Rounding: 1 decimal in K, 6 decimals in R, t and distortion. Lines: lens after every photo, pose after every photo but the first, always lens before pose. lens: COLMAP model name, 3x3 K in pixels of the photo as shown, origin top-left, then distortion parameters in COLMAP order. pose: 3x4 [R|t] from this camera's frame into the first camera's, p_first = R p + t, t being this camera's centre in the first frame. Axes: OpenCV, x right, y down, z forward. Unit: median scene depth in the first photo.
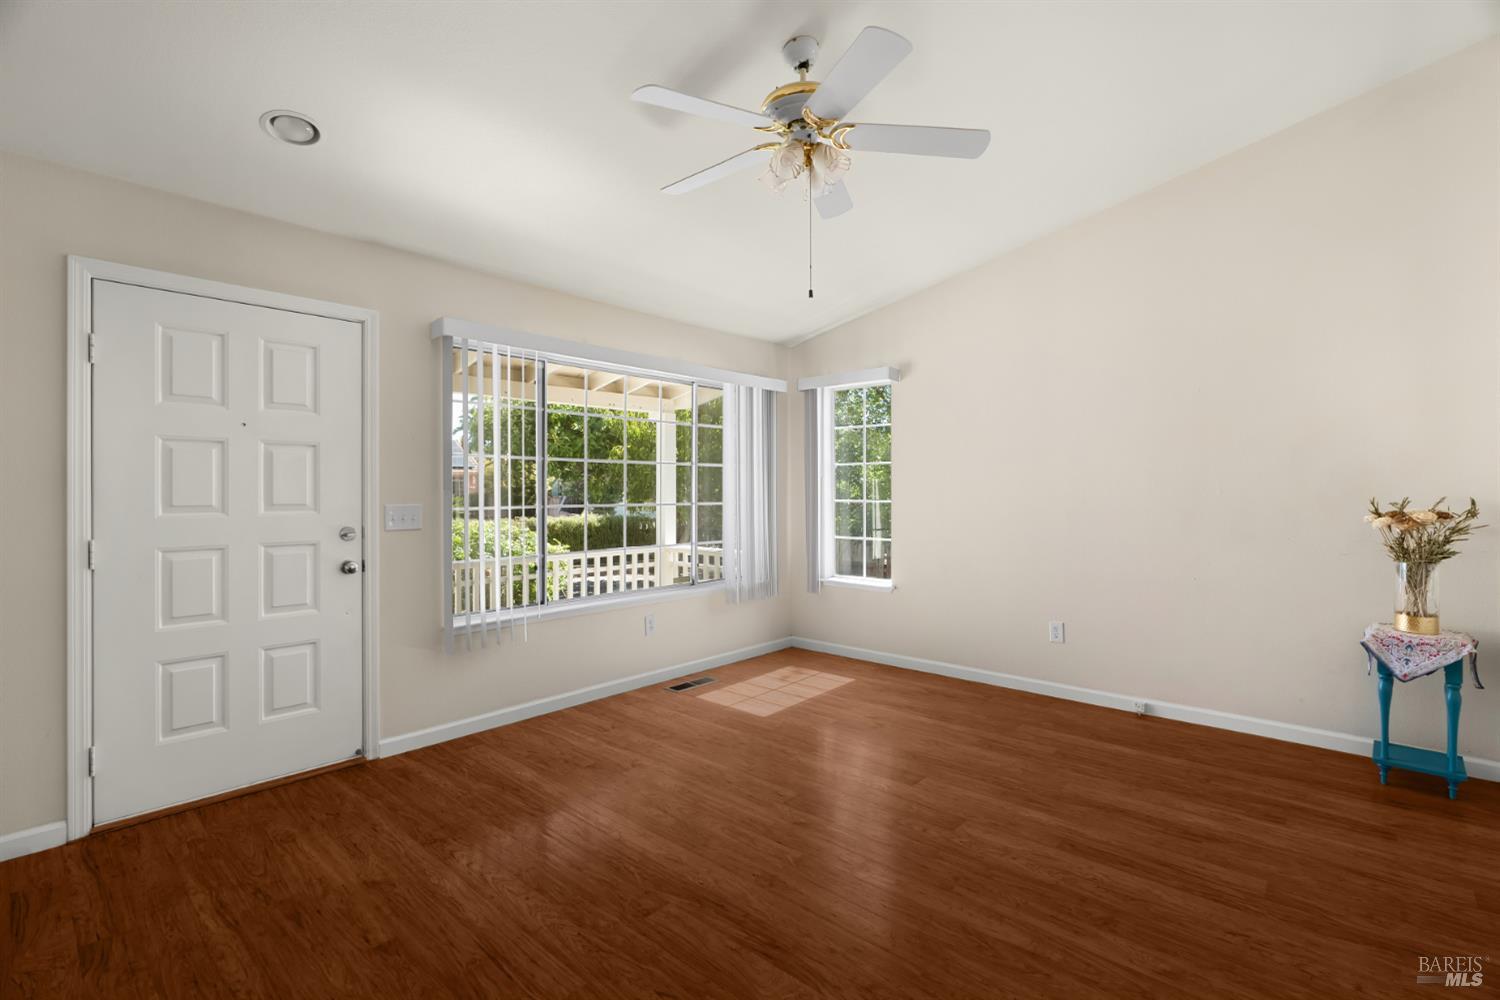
lens RADIAL K [[686.1, 0, 748.5], [0, 686.1, 495.1], [0, 0, 1]] dist [-0.000853, 0.000717]
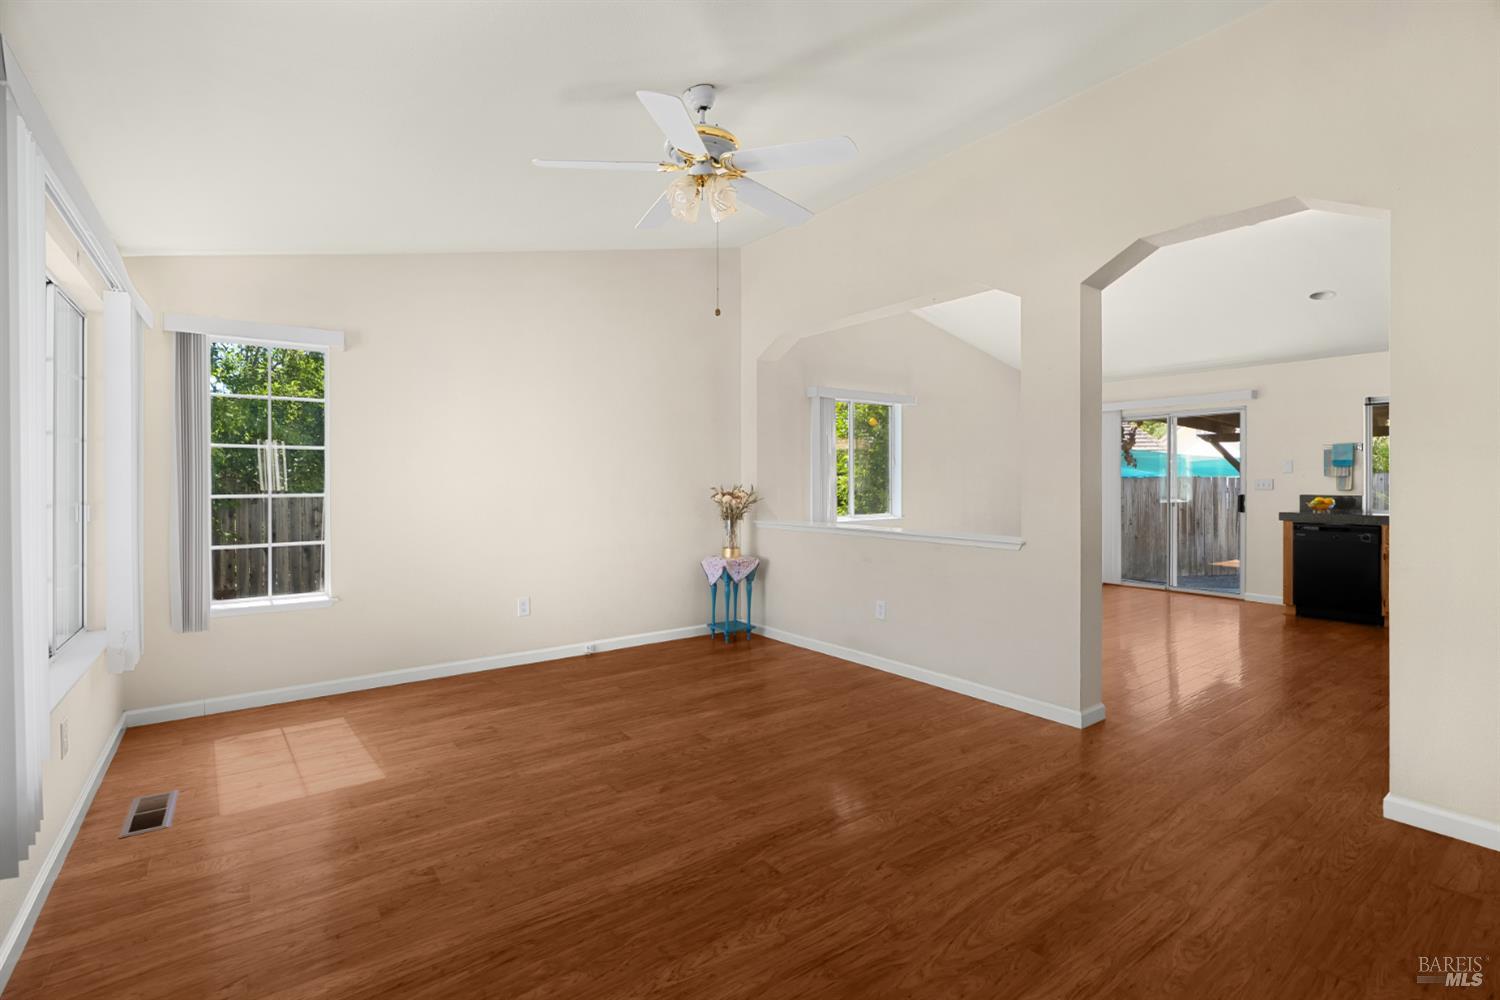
lens RADIAL K [[693.4, 0, 760.4], [0, 693.4, 482.3], [0, 0, 1]] dist [-0.003971, 0.000264]
pose [[0.187469, -0.000264, 0.982270, -0.789475], [0.009621, 0.999952, -0.001567, 0.000481], [-0.982223, 0.009744, 0.187463, 0.527450]]
